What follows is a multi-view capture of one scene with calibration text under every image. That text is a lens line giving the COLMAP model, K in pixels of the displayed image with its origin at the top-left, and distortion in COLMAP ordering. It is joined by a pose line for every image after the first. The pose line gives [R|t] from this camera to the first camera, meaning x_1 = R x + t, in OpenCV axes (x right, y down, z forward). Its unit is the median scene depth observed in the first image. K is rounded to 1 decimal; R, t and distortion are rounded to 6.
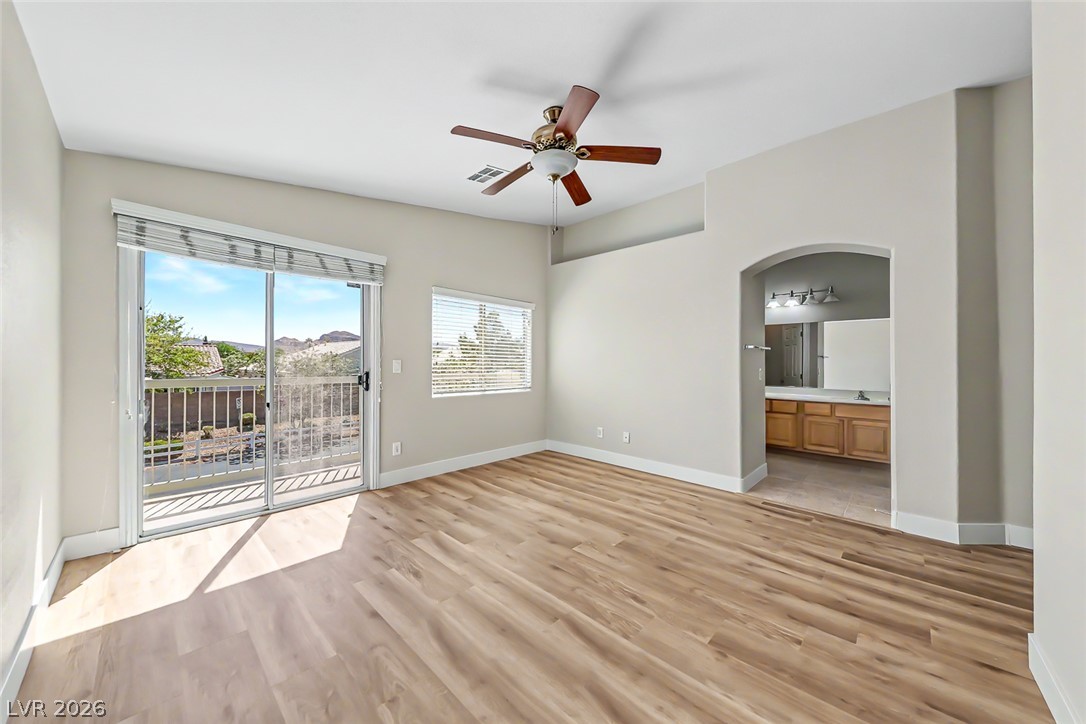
lens RADIAL K [[375.9, 0, 538.4], [0, 375.9, 359.6], [0, 0, 1]] dist [0.017900, -0.007808]
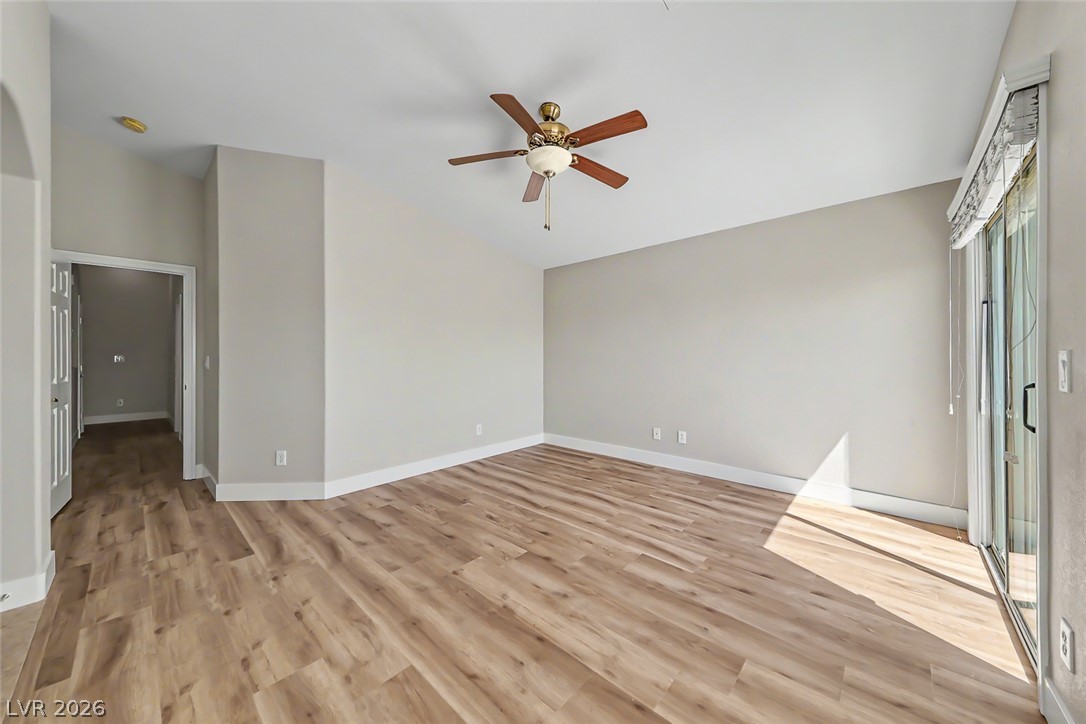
lens RADIAL K [[380.1, 0, 542.3], [0, 380.1, 358.7], [0, 0, 1]] dist [0.015329, -0.007221]
pose [[-0.999711, -0.005349, -0.023445, 0.073603], [-0.005150, 0.999950, -0.008562, 0.019668], [0.023490, -0.008439, -0.999688, 1.887721]]
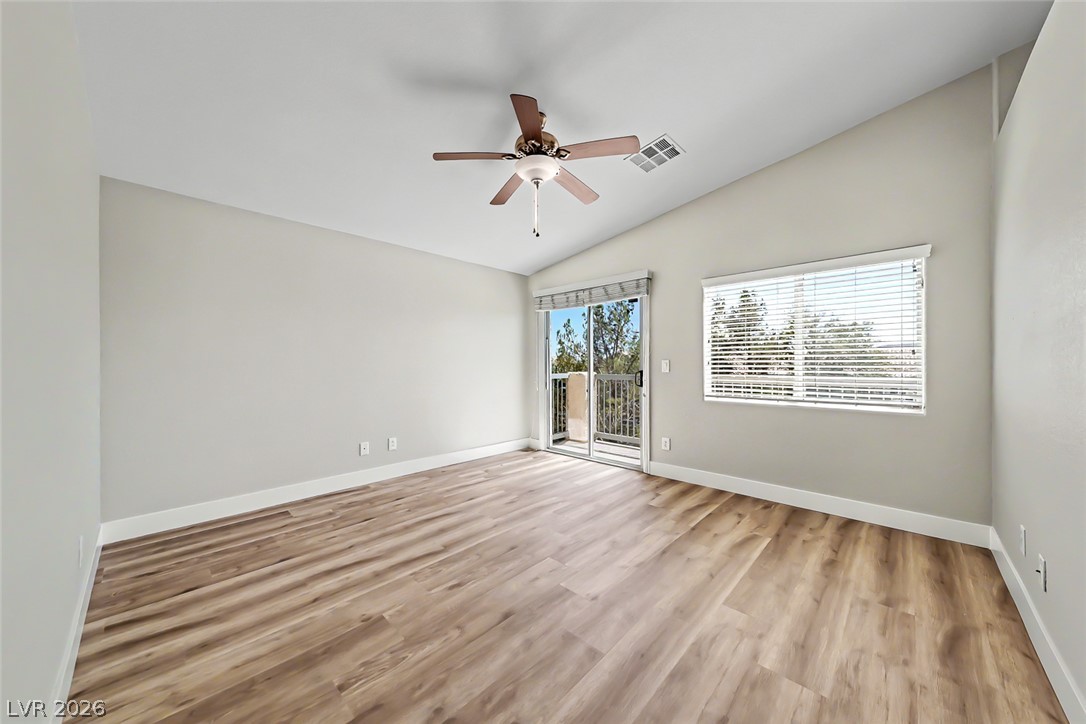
lens RADIAL K [[375.3, 0, 541.7], [0, 375.3, 358.4], [0, 0, 1]] dist [0.017844, -0.006965]
pose [[0.009229, -0.021826, -0.999719, 1.003614], [0.014341, 0.999662, -0.021692, 0.019957], [0.999855, -0.014137, 0.009539, 0.936405]]
